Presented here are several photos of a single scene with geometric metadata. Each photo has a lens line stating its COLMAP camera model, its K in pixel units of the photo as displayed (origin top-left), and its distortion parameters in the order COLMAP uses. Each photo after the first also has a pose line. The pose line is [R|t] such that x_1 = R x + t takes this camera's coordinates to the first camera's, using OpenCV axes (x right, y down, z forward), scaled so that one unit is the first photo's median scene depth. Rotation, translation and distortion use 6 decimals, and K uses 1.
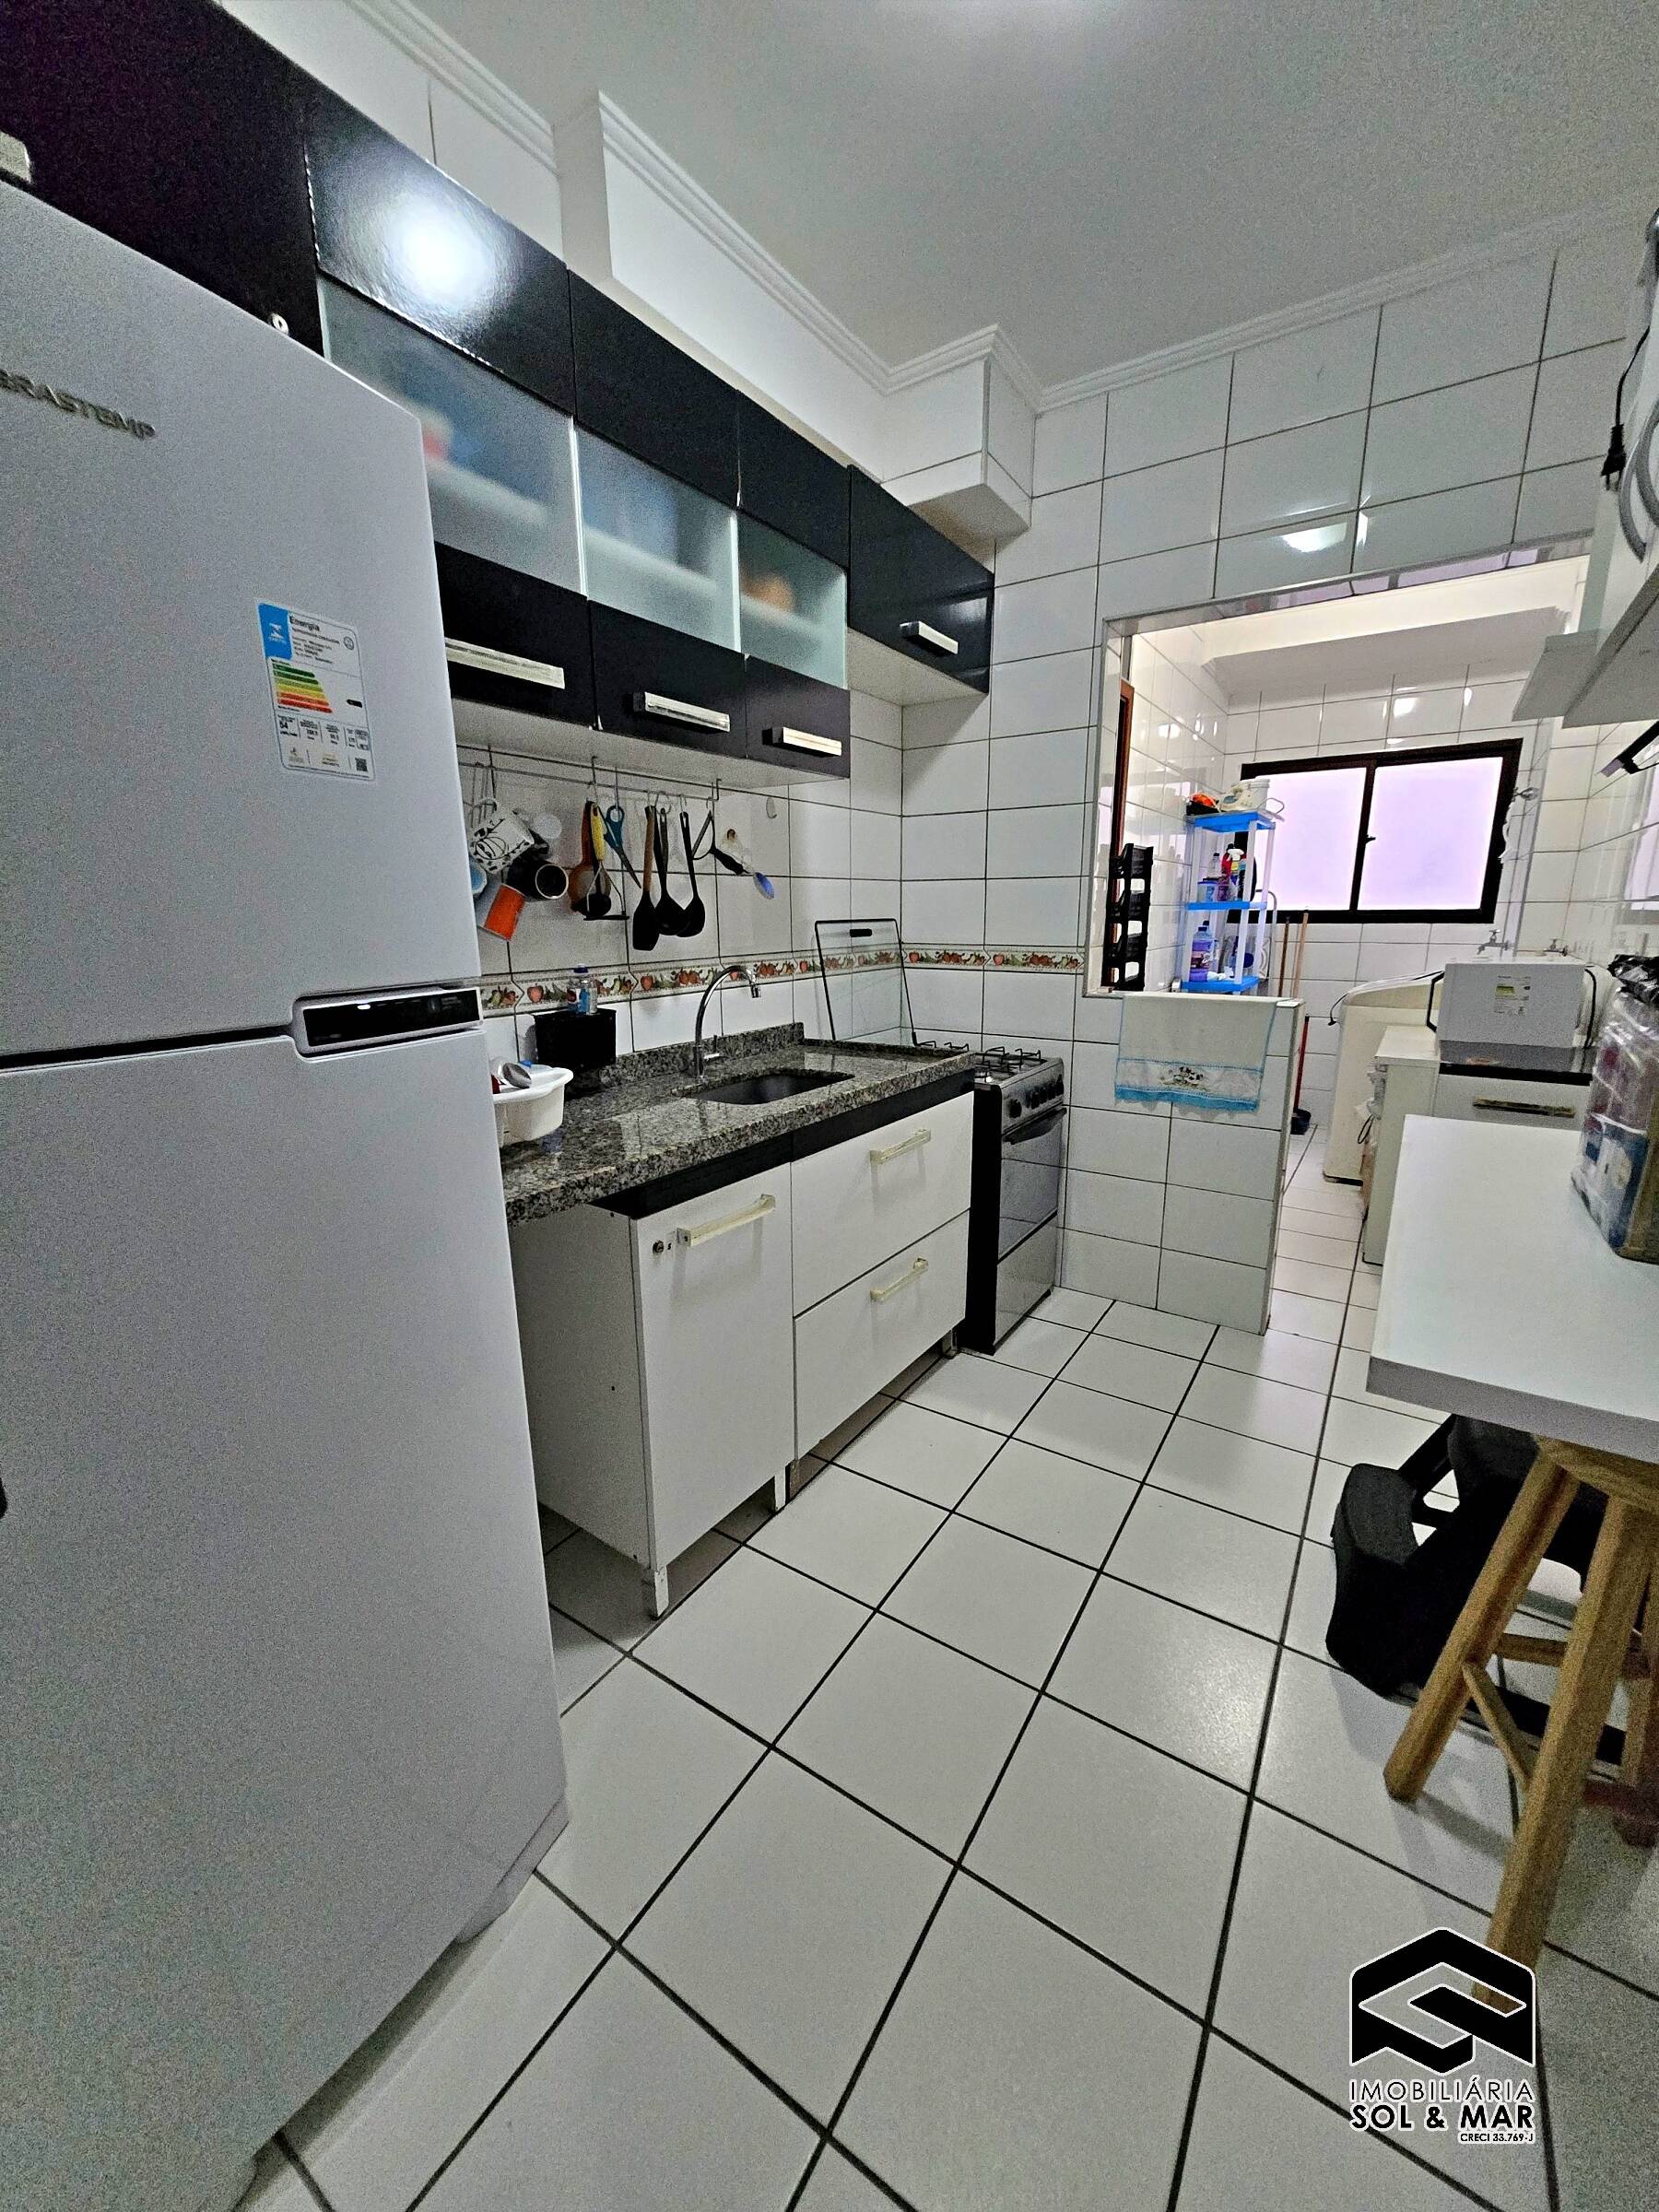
lens RADIAL K [[868.2, 0, 824.1], [0, 868.2, 1121.1], [0, 0, 1]] dist [0.001817, 0.000099]
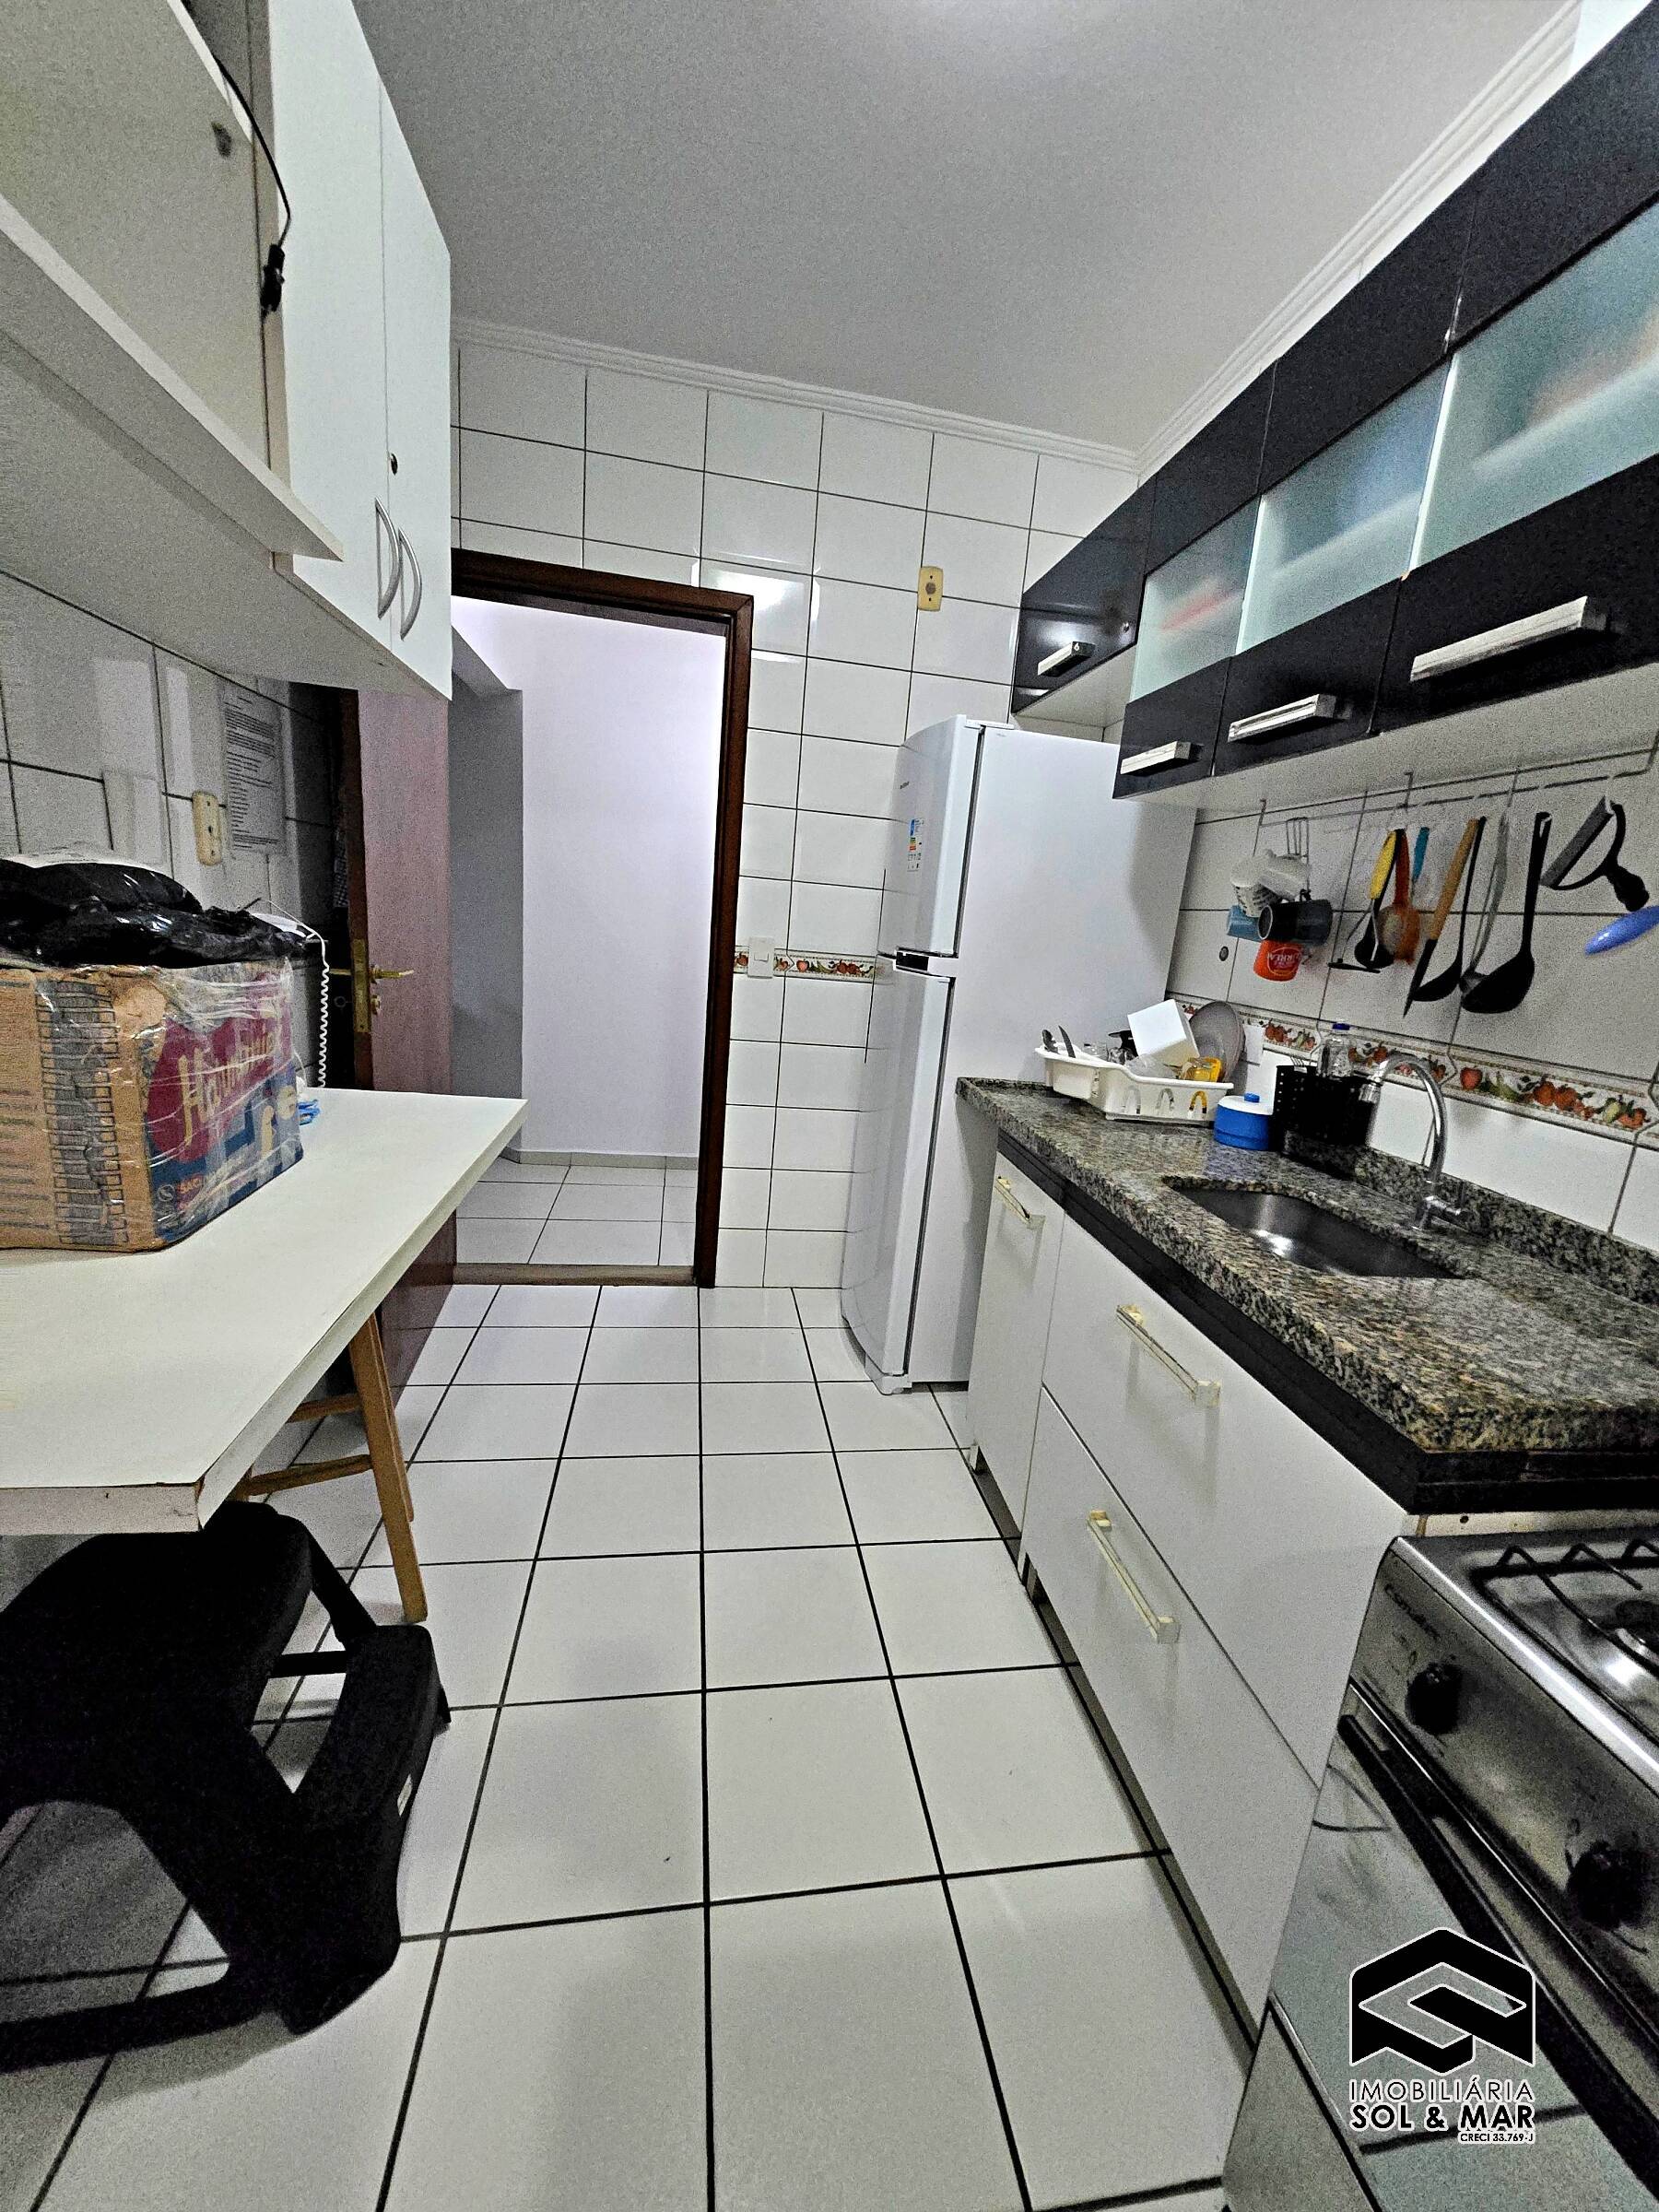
lens RADIAL K [[868.2, 0, 824.1], [0, 868.2, 1121.1], [0, 0, 1]] dist [0.001817, 0.000099]
pose [[-0.733216, 0.103826, -0.672022, 0.695902], [-0.237788, 0.886732, 0.396439, -0.314722], [0.637064, 0.450475, -0.625478, 1.269192]]
